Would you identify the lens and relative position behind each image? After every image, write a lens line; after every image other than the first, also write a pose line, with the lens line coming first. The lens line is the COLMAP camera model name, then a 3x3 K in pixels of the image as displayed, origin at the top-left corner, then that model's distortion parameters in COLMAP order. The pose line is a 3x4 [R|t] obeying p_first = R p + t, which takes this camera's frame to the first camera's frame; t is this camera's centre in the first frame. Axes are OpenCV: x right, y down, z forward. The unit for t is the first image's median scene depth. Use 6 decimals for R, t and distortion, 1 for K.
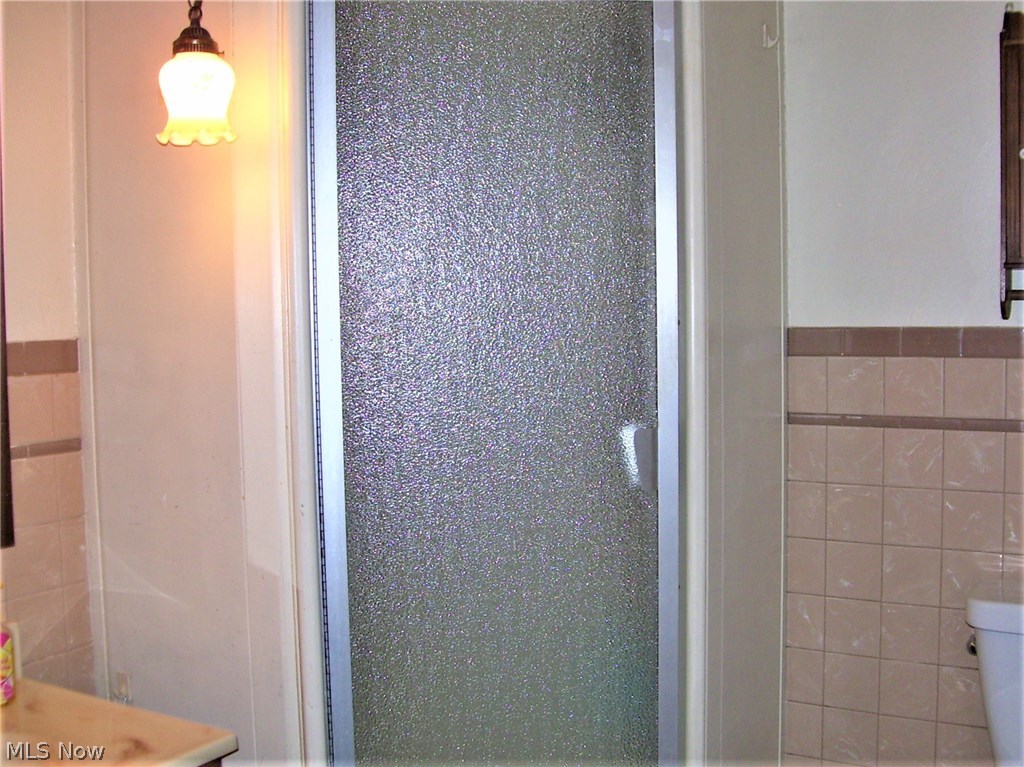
lens RADIAL K [[1124.0, 0, 512.0], [0, 1124.0, 383.5], [0, 0, 1]] dist [-0.160817, 0.048117]
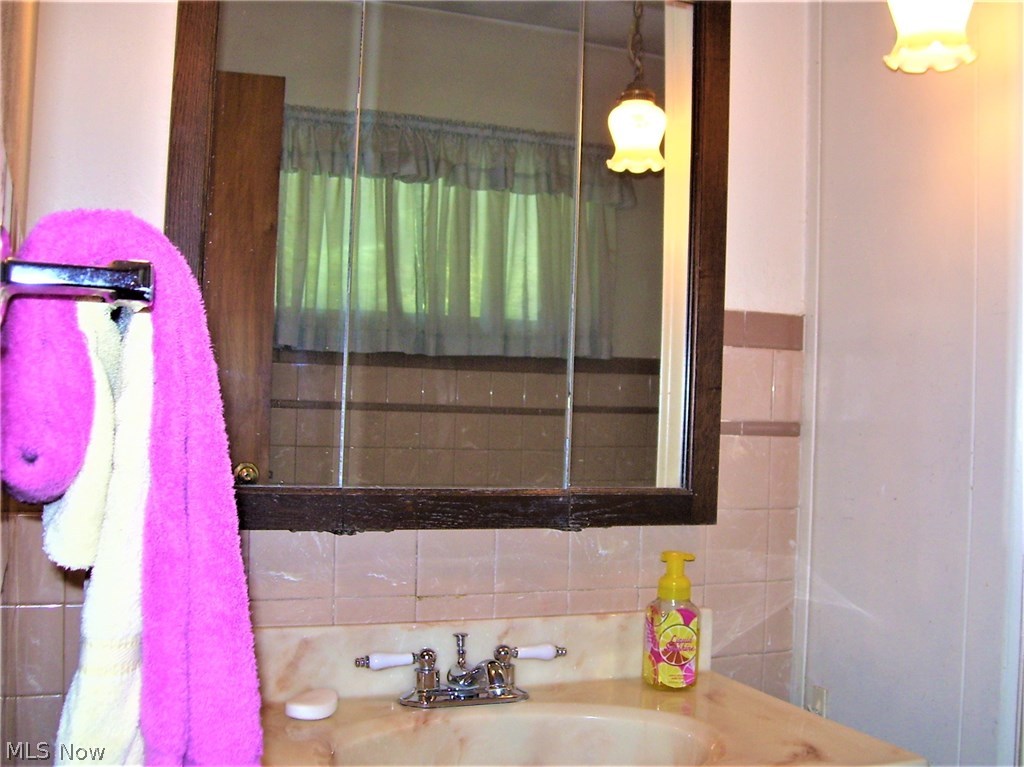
lens RADIAL K [[1124.0, 0, 512.0], [0, 1124.0, 383.5], [0, 0, 1]] dist [-0.160817, 0.048117]
pose [[0.781214, 0.039436, -0.623016, -0.000145], [-0.082701, 0.995744, -0.040672, 0.076107], [0.618761, 0.083298, 0.781151, 0.116645]]
